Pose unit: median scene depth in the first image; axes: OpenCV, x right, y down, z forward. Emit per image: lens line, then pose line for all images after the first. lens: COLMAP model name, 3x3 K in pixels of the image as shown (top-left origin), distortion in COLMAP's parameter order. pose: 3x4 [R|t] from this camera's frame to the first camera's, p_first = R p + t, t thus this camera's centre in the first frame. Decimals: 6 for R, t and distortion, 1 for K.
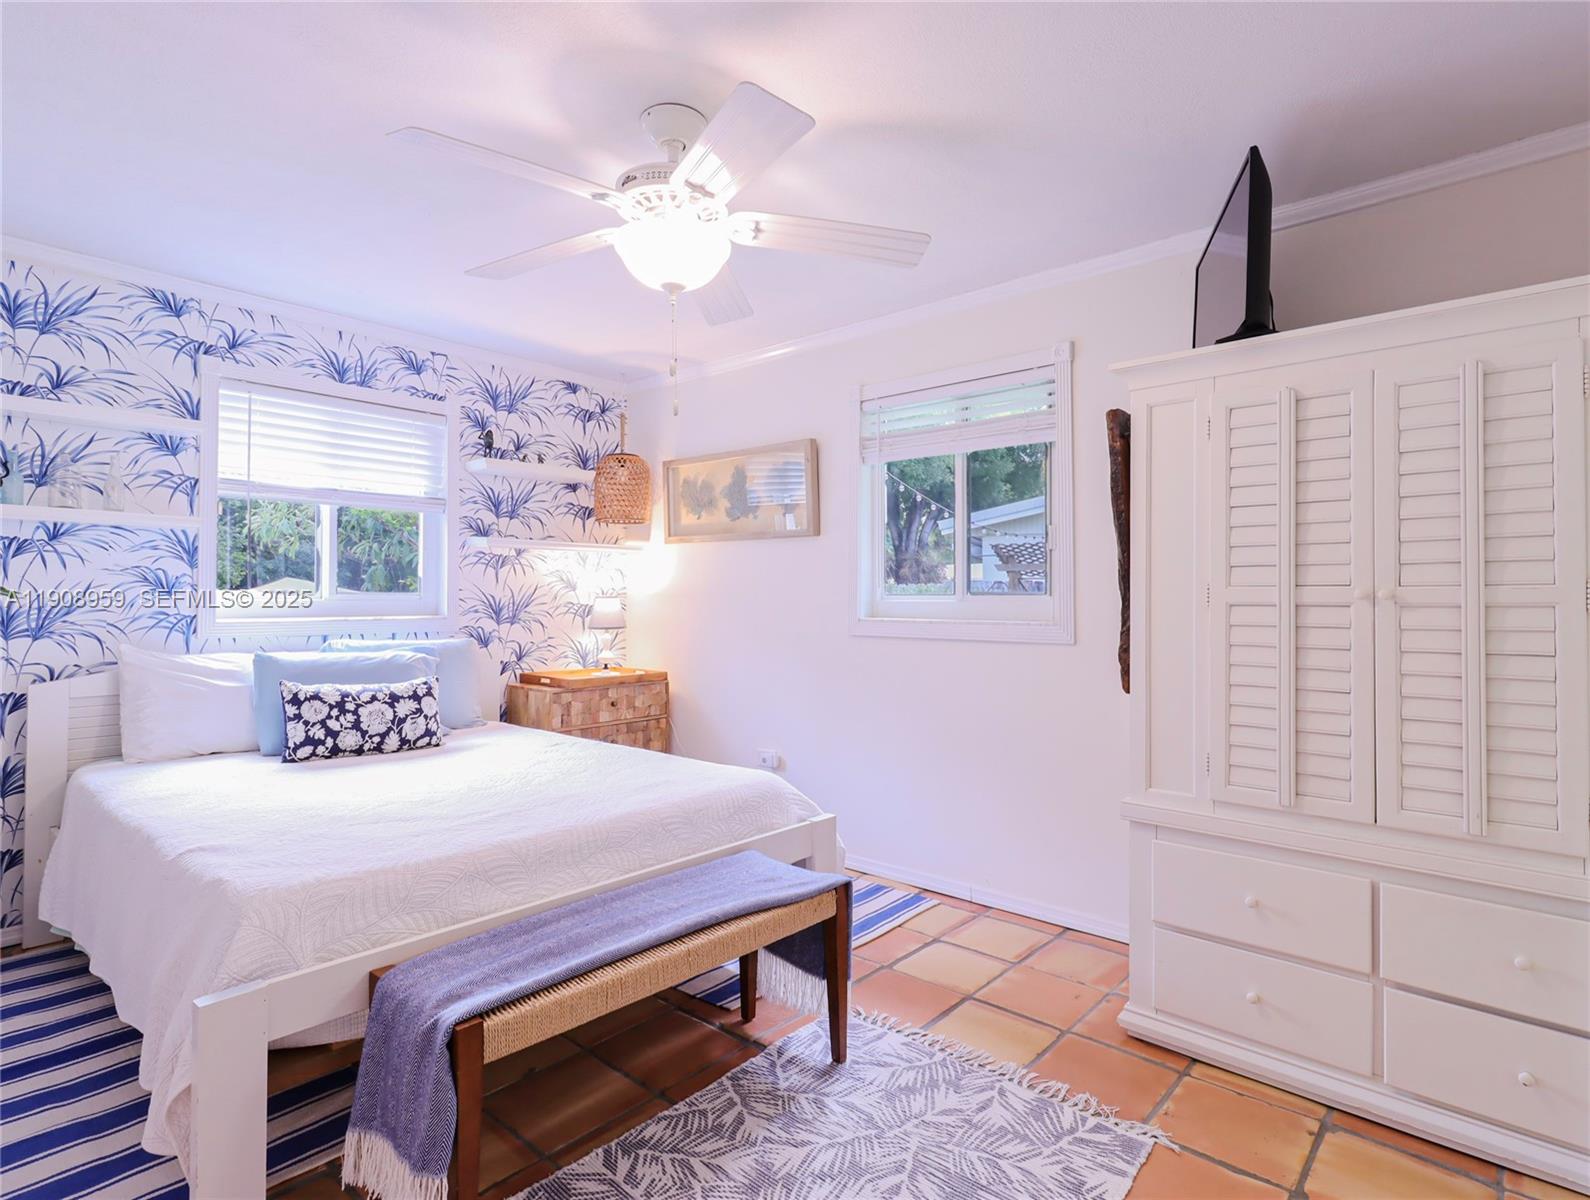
lens RADIAL K [[826.4, 0, 800.2], [0, 826.4, 601.0], [0, 0, 1]] dist [-0.000694, 0.001746]
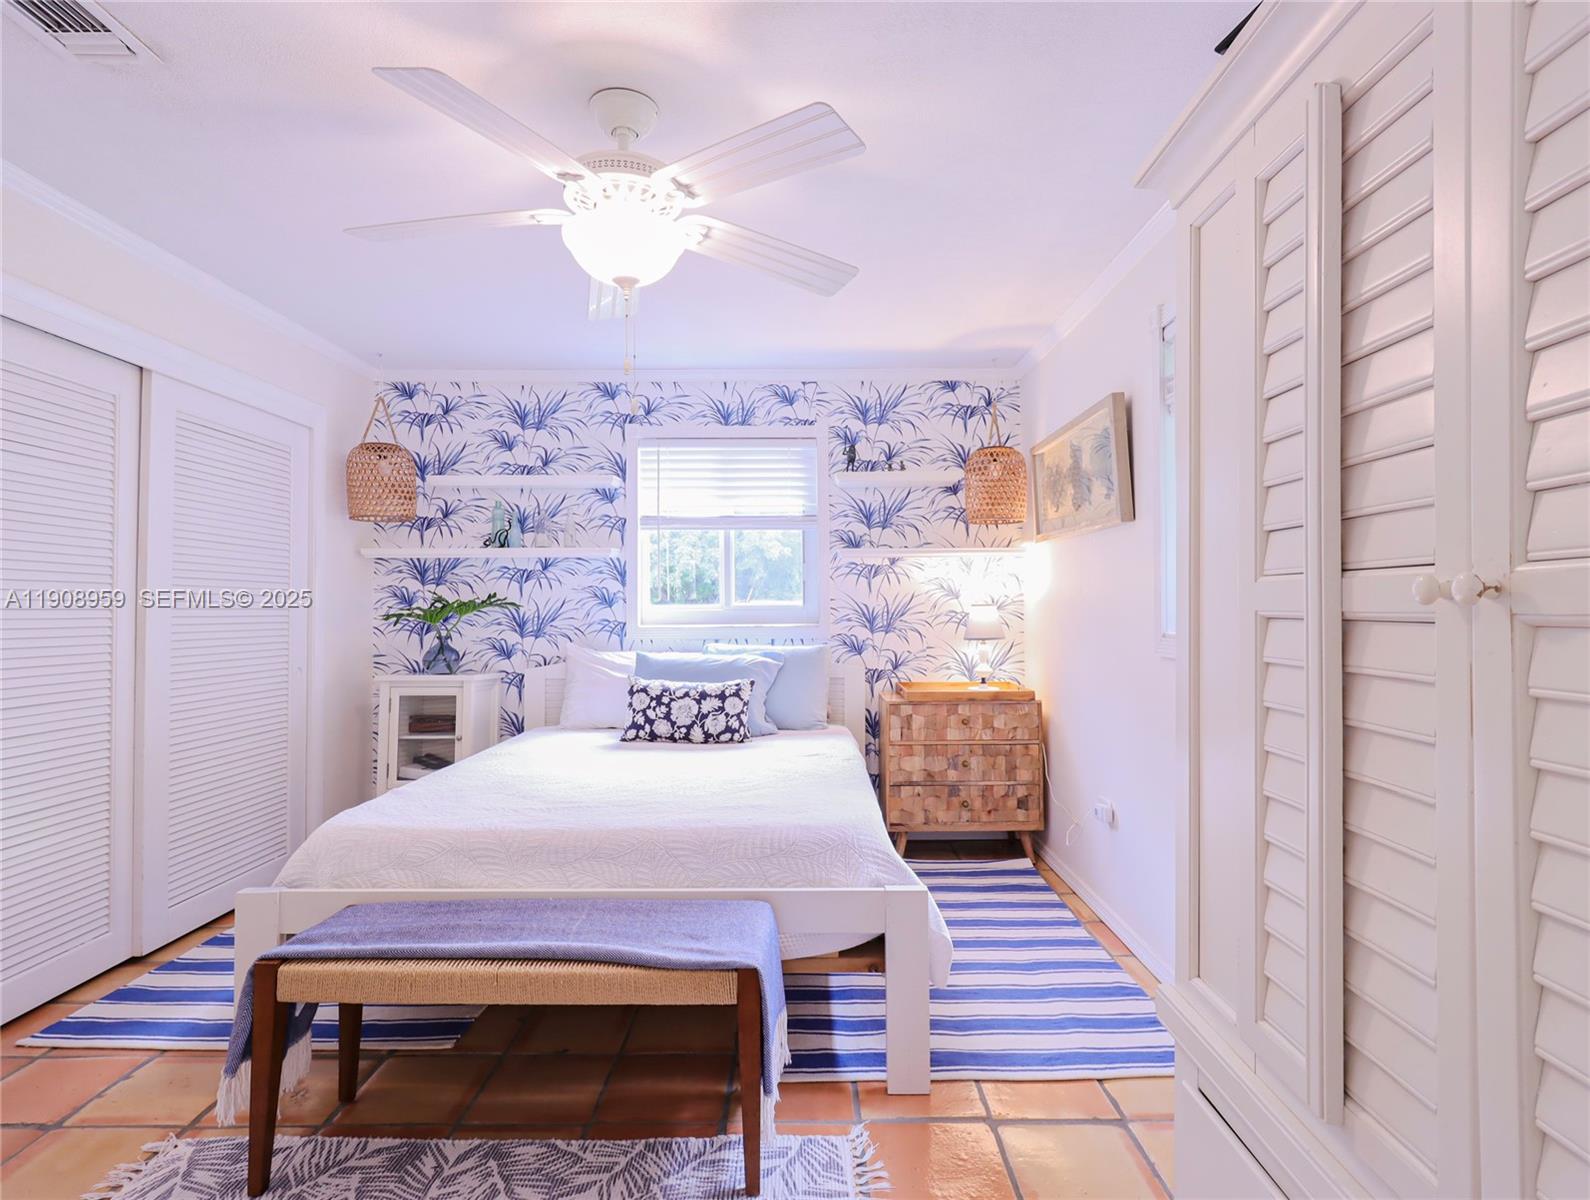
lens RADIAL K [[826.4, 0, 797.9], [0, 826.4, 600.0], [0, 0, 1]] dist [-0.000694, 0.001746]
pose [[0.668772, -0.012318, -0.743365, 0.390536], [0.004955, 0.999914, -0.012111, -0.000299], [0.743451, 0.004416, 0.668776, 0.291453]]
